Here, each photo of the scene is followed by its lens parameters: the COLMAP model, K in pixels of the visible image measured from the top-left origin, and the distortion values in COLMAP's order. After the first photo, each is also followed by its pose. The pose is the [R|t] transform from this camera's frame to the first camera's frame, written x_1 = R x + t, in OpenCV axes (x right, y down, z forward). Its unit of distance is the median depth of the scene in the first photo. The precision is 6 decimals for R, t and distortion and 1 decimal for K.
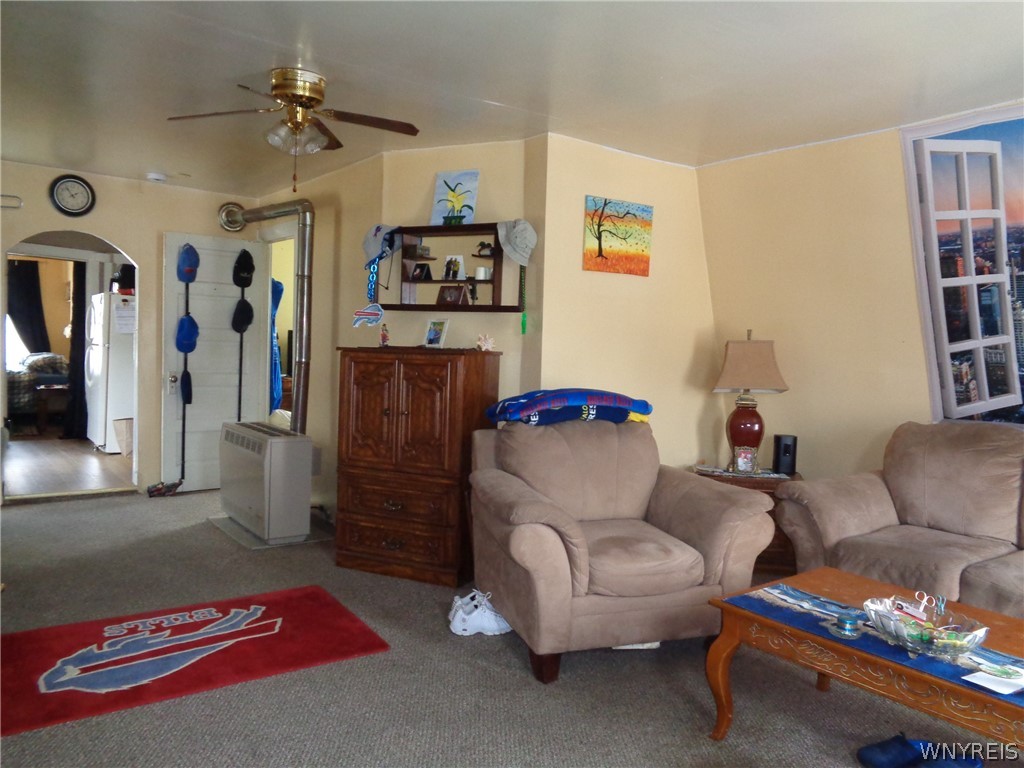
lens RADIAL K [[766.5, 0, 509.0], [0, 766.5, 390.7], [0, 0, 1]] dist [0.002084, 0.003581]
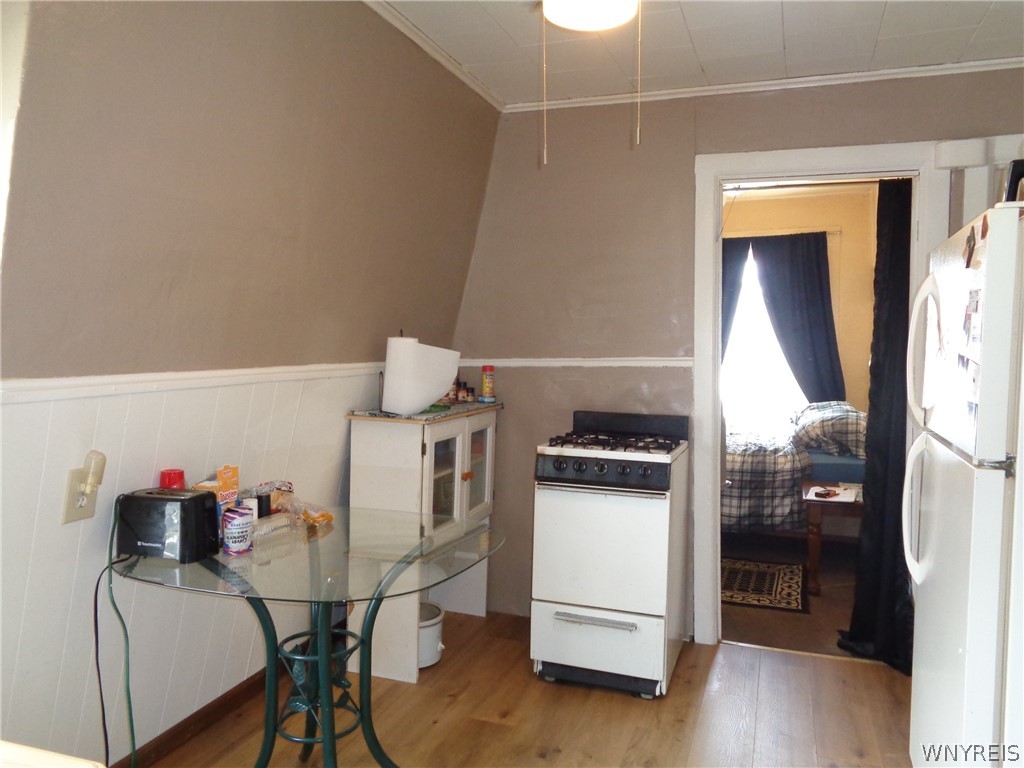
lens RADIAL K [[766.5, 0, 509.0], [0, 766.5, 390.7], [0, 0, 1]] dist [0.002084, 0.003581]
pose [[0.550341, 0.002396, -0.834937, -0.325515], [-0.008420, 0.999961, -0.002680, -0.060161], [0.834898, 0.008505, 0.550339, 0.592544]]
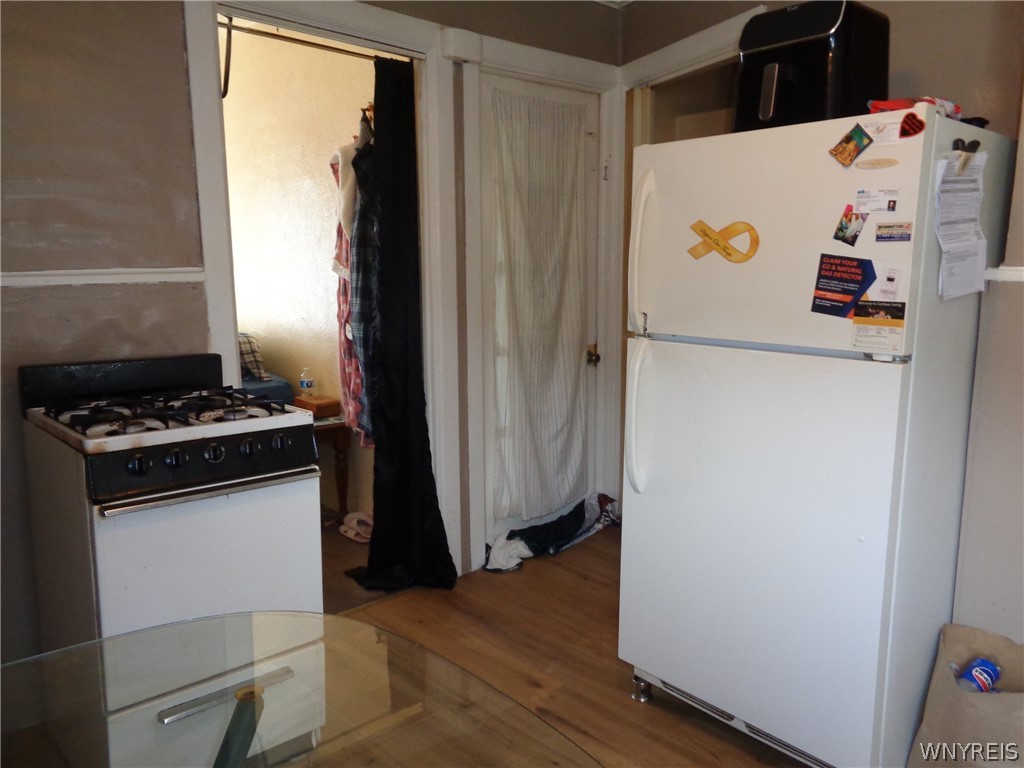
lens RADIAL K [[766.5, 0, 509.0], [0, 766.5, 390.7], [0, 0, 1]] dist [0.002084, 0.003581]
pose [[0.995075, -0.063261, 0.076312, -0.513081], [0.052367, 0.989165, 0.137154, -0.067344], [-0.084162, -0.132482, 0.987606, 0.605950]]
